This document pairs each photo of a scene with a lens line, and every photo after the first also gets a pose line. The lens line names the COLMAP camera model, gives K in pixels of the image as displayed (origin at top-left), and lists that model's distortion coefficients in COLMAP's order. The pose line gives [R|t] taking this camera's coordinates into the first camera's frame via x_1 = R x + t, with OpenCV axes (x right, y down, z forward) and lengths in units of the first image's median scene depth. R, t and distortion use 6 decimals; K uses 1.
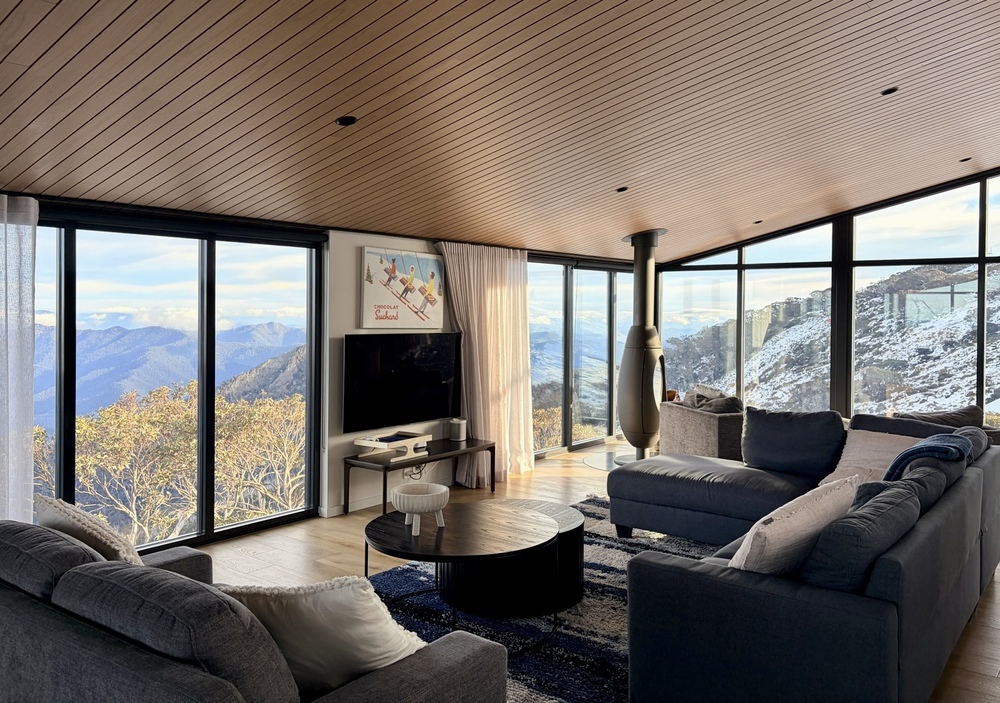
lens RADIAL K [[776.6, 0, 535.7], [0, 776.6, 313.7], [0, 0, 1]] dist [0.036975, -0.001401]
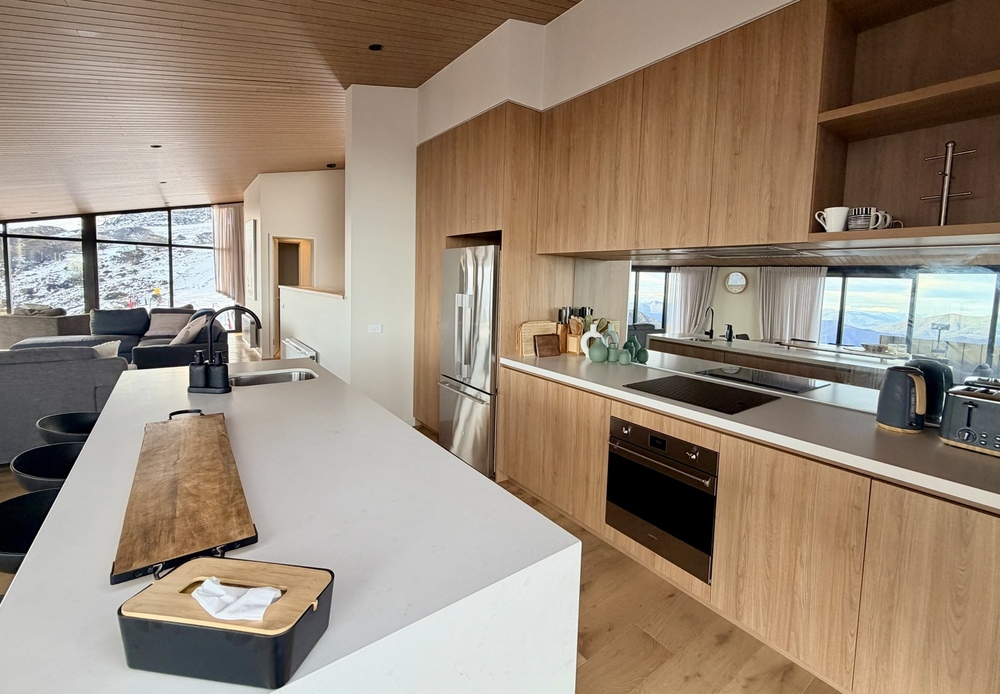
lens RADIAL K [[430.1, 0, 516.9], [0, 430.1, 312.8], [0, 0, 1]] dist [0.001870, 0.001143]
pose [[0.257202, -0.071769, 0.963689, -0.344330], [-0.027022, 0.996314, 0.081410, -0.000977], [-0.965980, -0.046980, 0.254315, -0.272398]]
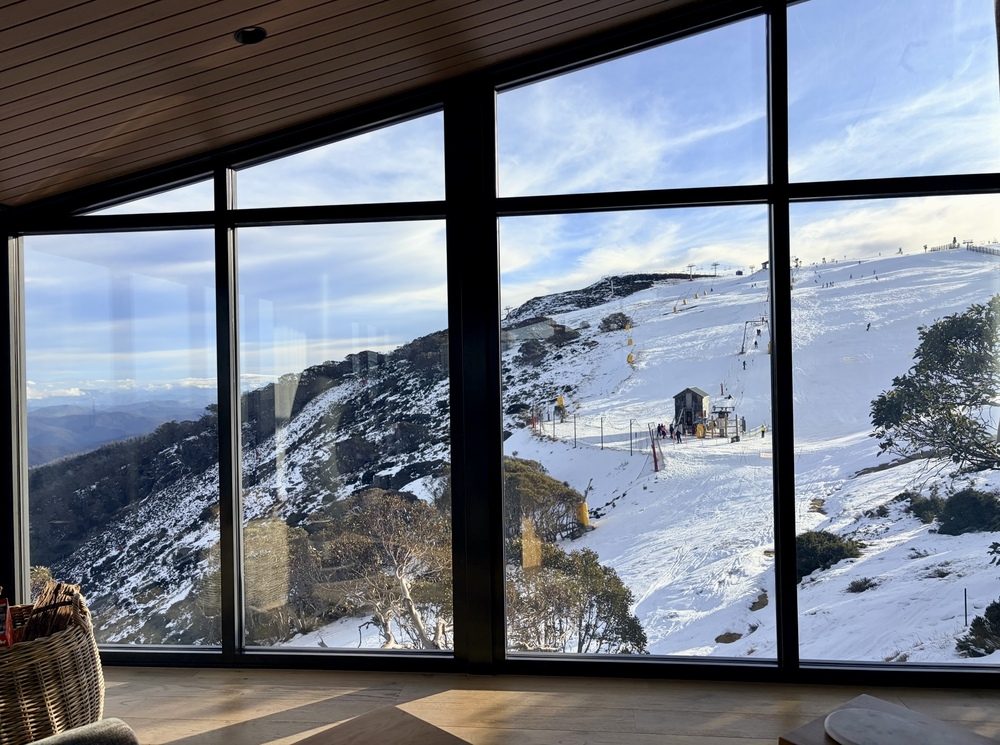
lens RADIAL K [[751.4, 0, 491.7], [0, 751.4, 369.0], [0, 0, 1]] dist [0.039915, -0.024746]
pose [[0.862545, -0.024703, 0.505376, 0.186113], [0.030455, 0.999531, -0.003121, 0.019787], [-0.505062, 0.018083, 0.862894, 0.607397]]
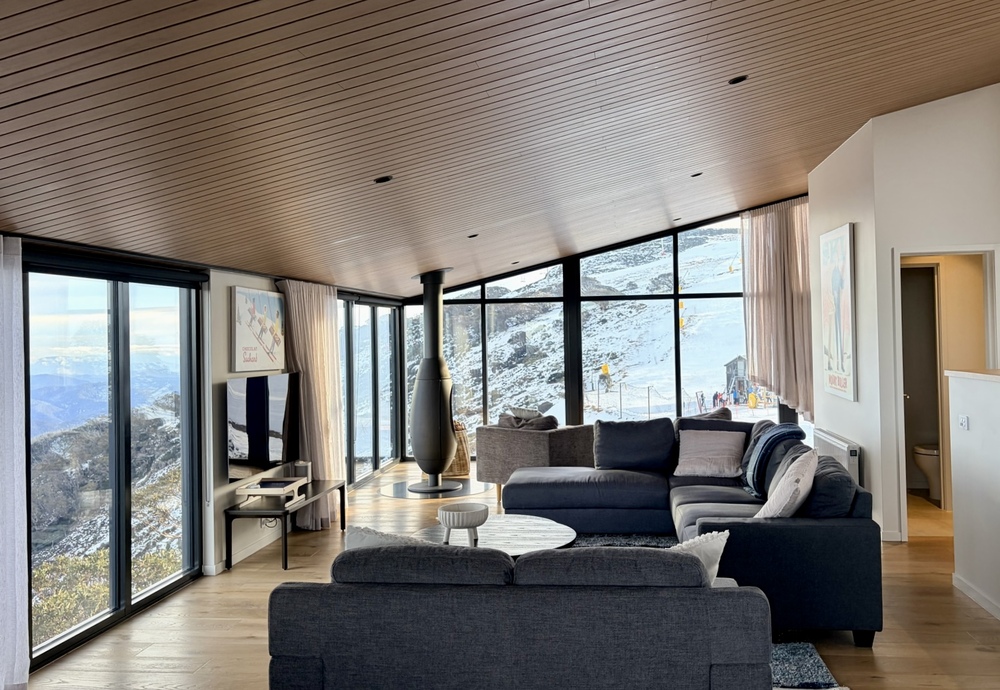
lens RADIAL K [[838.9, 0, 537.1], [0, 838.9, 319.2], [0, 0, 1]] dist [0.025640, -0.022328]
pose [[0.857509, -0.015877, 0.514223, -0.277302], [0.030604, 0.999328, -0.020180, -0.008722], [-0.513557, 0.033042, 0.857419, -0.047376]]
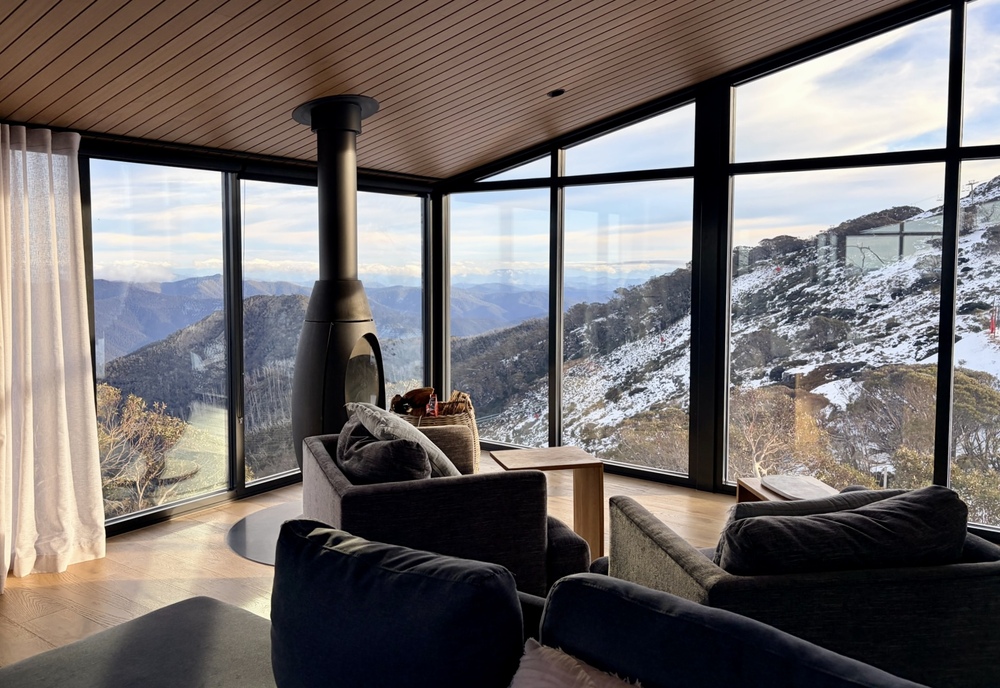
lens RADIAL K [[781.9, 0, 468.0], [0, 781.9, 303.9], [0, 0, 1]] dist [0.003281, -0.016389]
pose [[0.999816, -0.006104, -0.018159, 0.205013], [0.007012, 0.998707, 0.050354, 0.003787], [0.017828, -0.050473, 0.998566, 0.382392]]
